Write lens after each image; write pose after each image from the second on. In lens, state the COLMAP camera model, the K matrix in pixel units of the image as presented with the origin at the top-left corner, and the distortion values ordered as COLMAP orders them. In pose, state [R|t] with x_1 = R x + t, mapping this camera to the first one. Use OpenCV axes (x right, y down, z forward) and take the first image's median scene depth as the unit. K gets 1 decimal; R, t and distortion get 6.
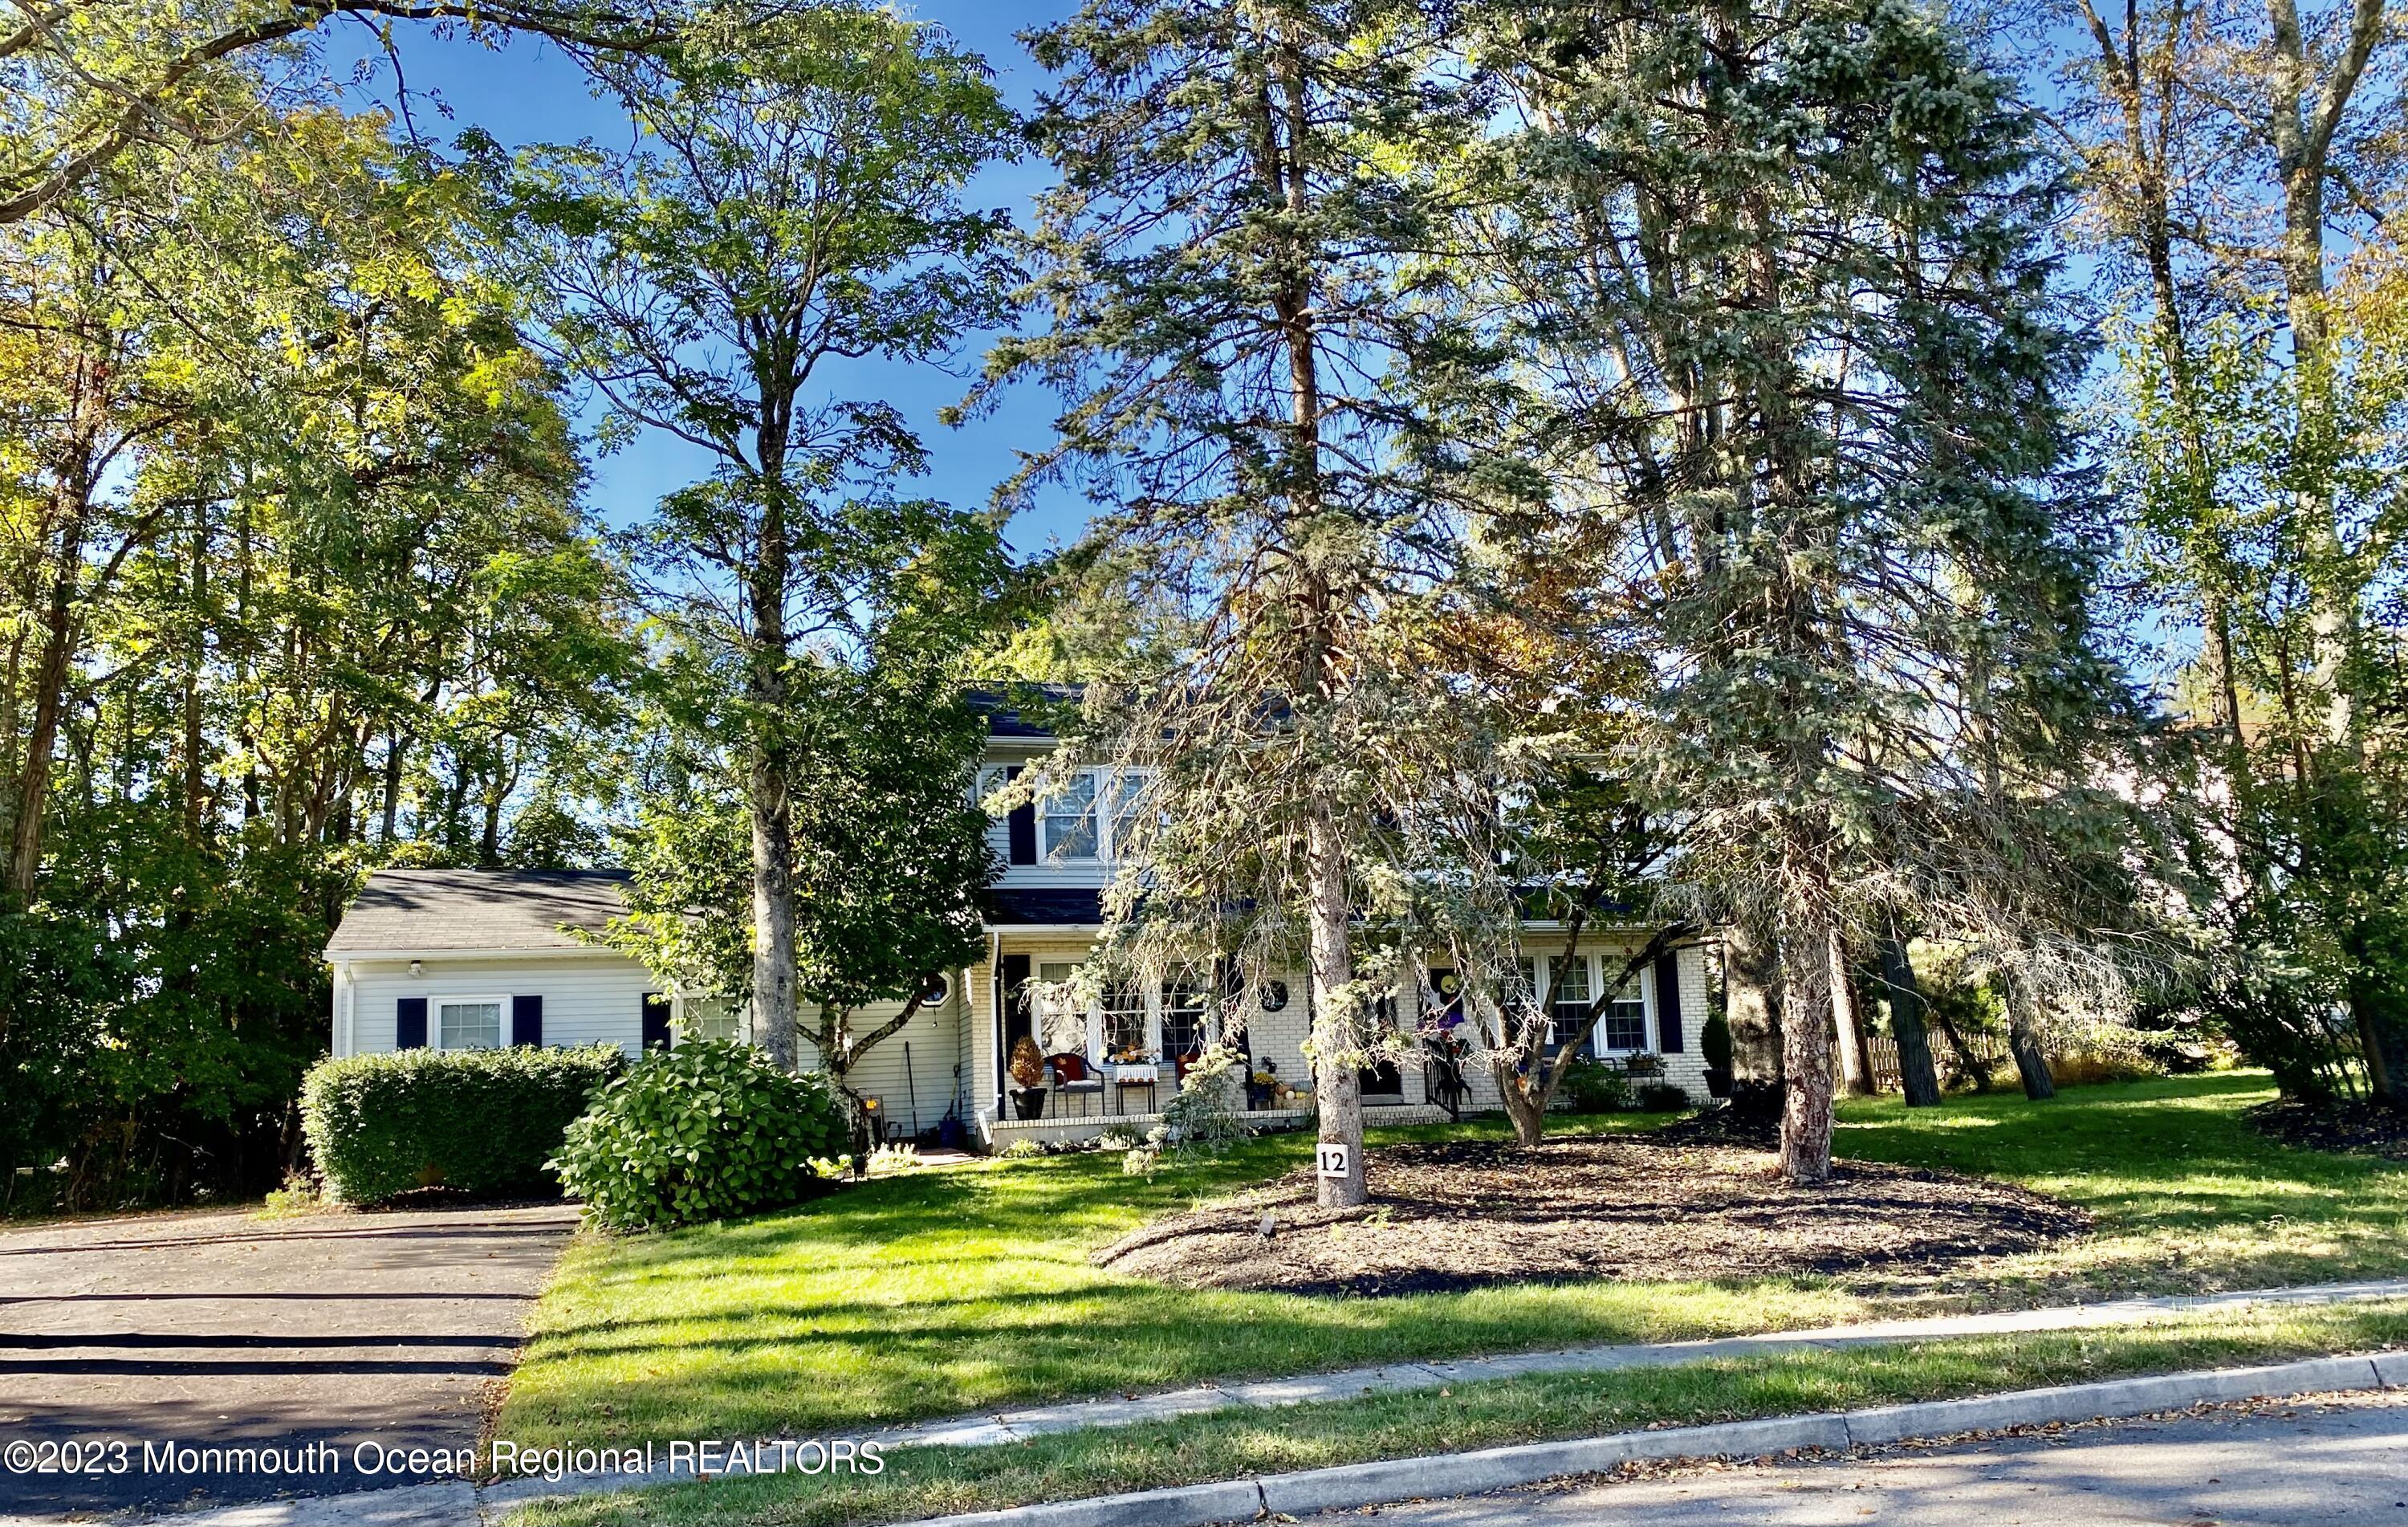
lens RADIAL K [[1687.4, 0, 1204.3], [0, 1687.4, 892.5], [0, 0, 1]] dist [0.156196, -0.296132]
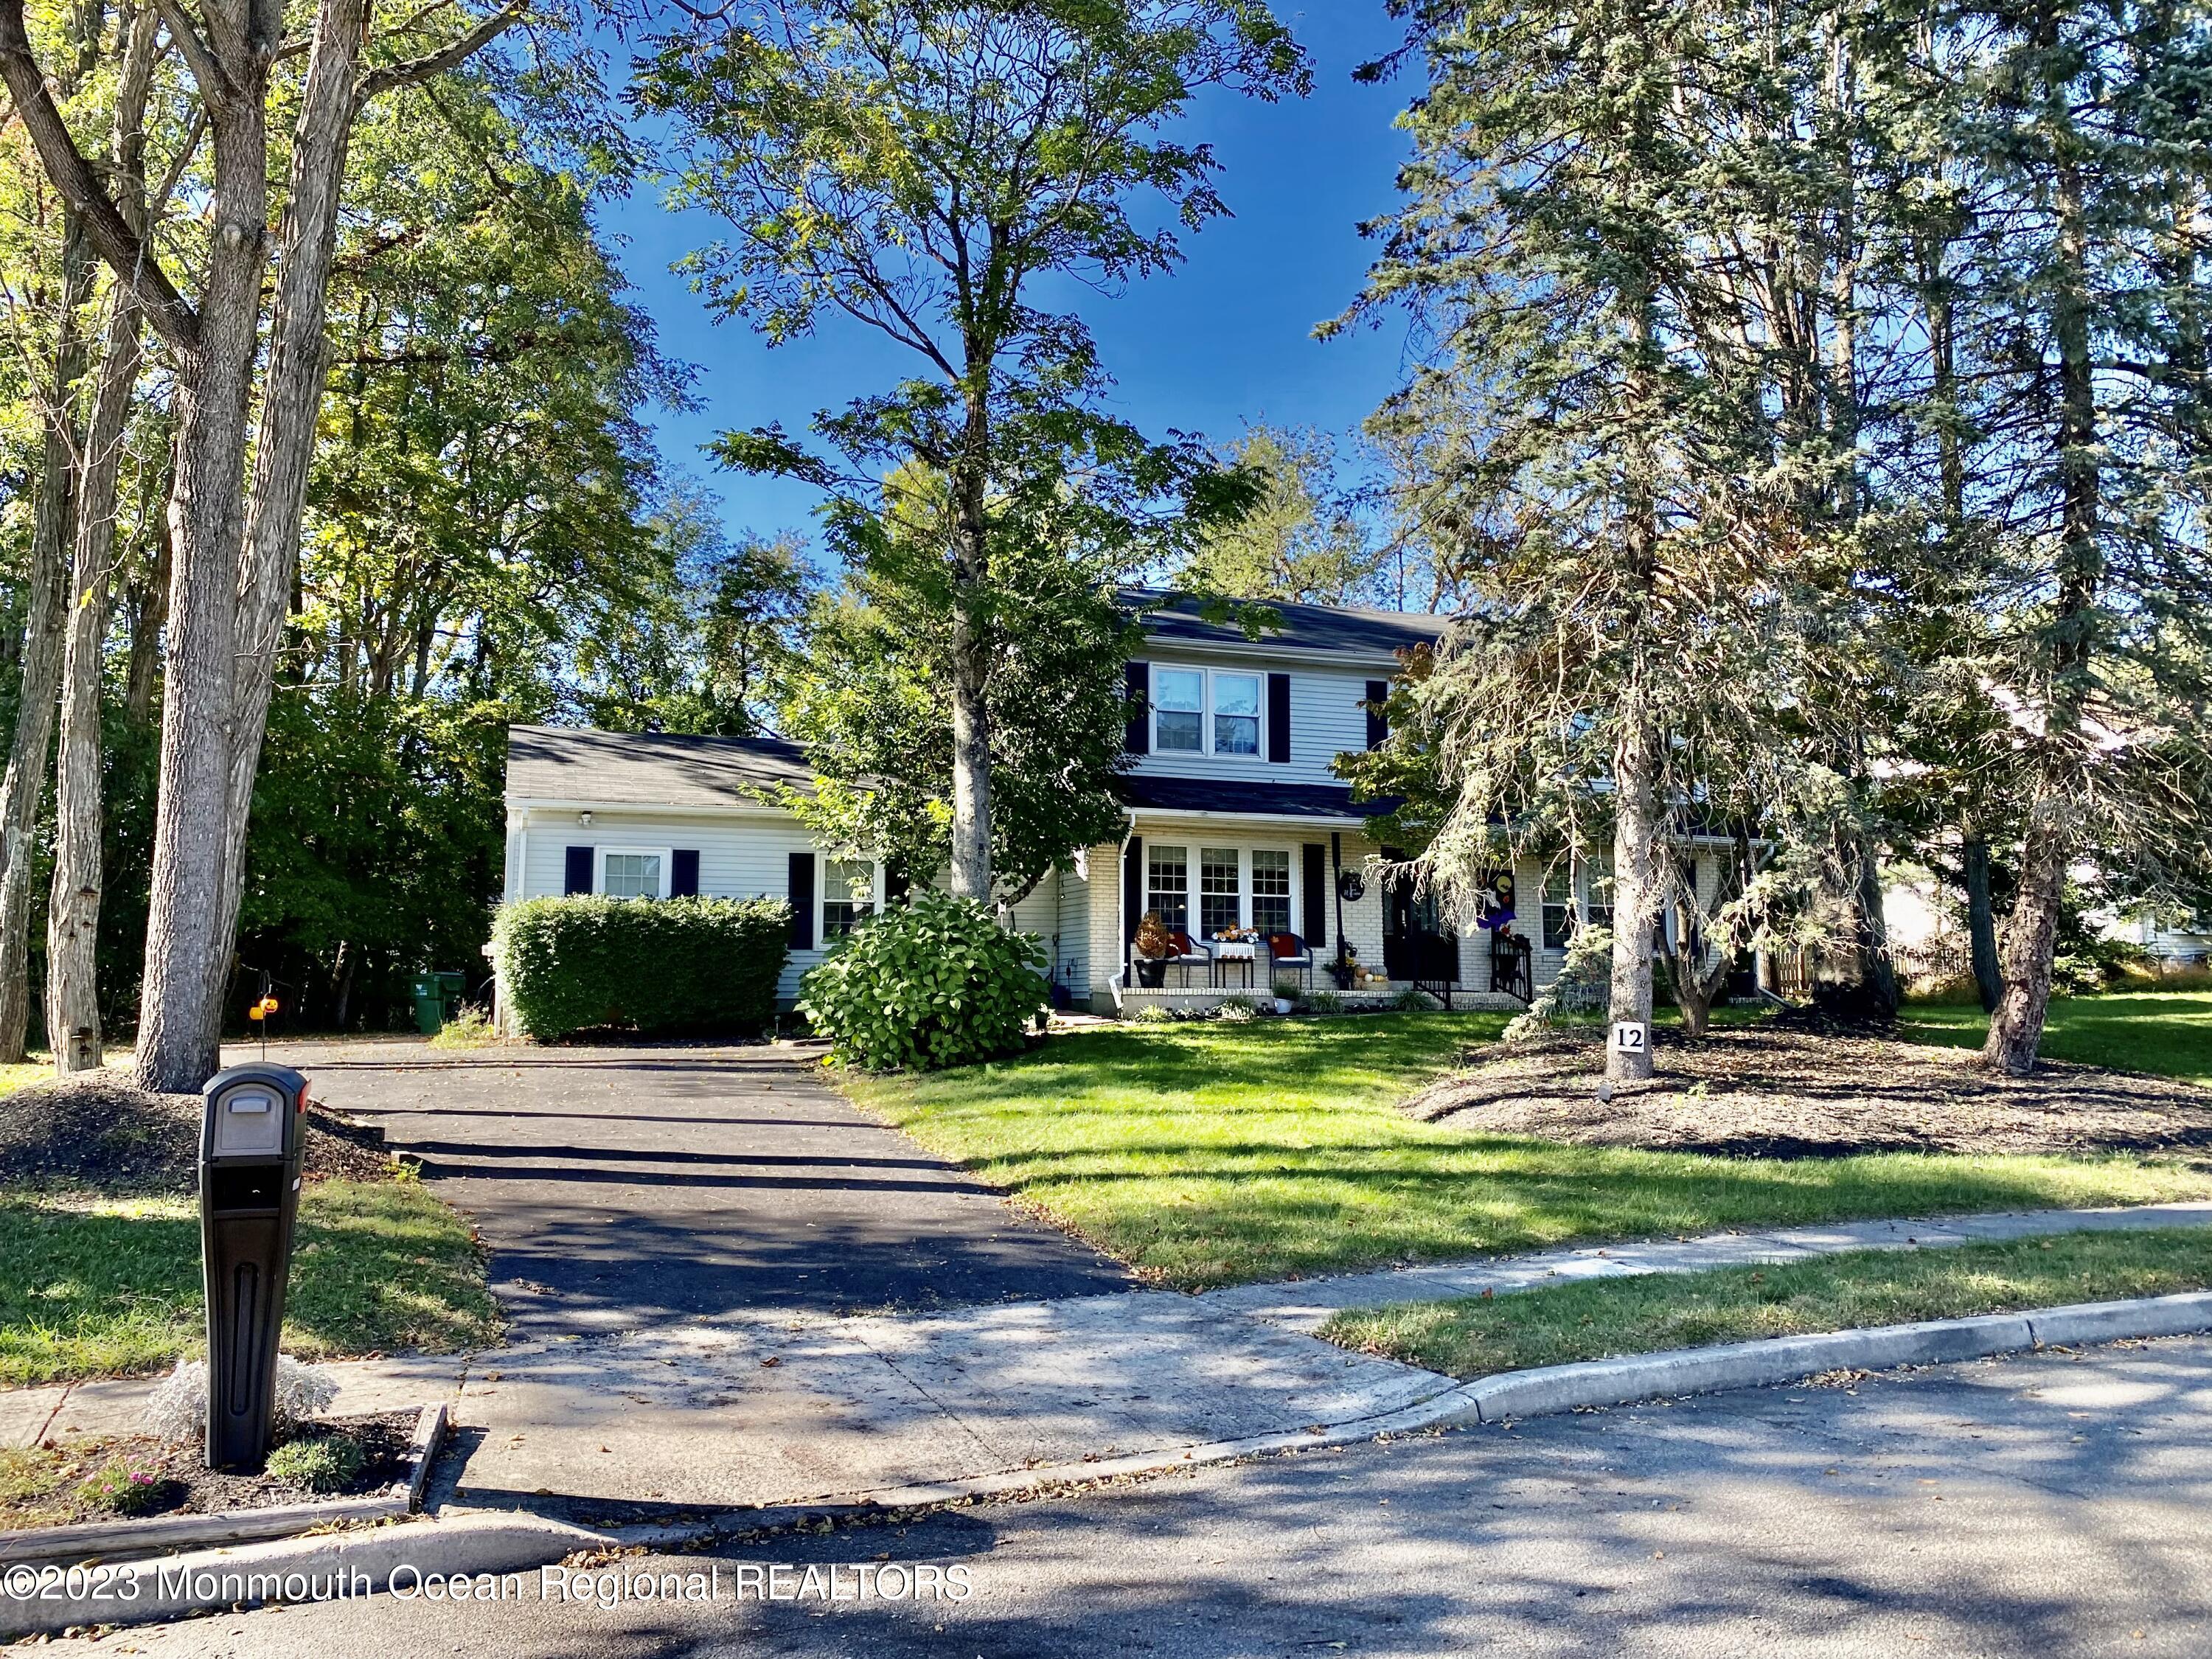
lens RADIAL K [[1545.6, 0, 1106.0], [0, 1545.6, 829.5], [0, 0, 1]] dist [0.115412, -0.110983]
pose [[0.995643, 0.052576, 0.077014, -0.229418], [-0.054183, 0.998352, 0.018919, 0.016238], [-0.075892, -0.023009, 0.996851, 0.013694]]
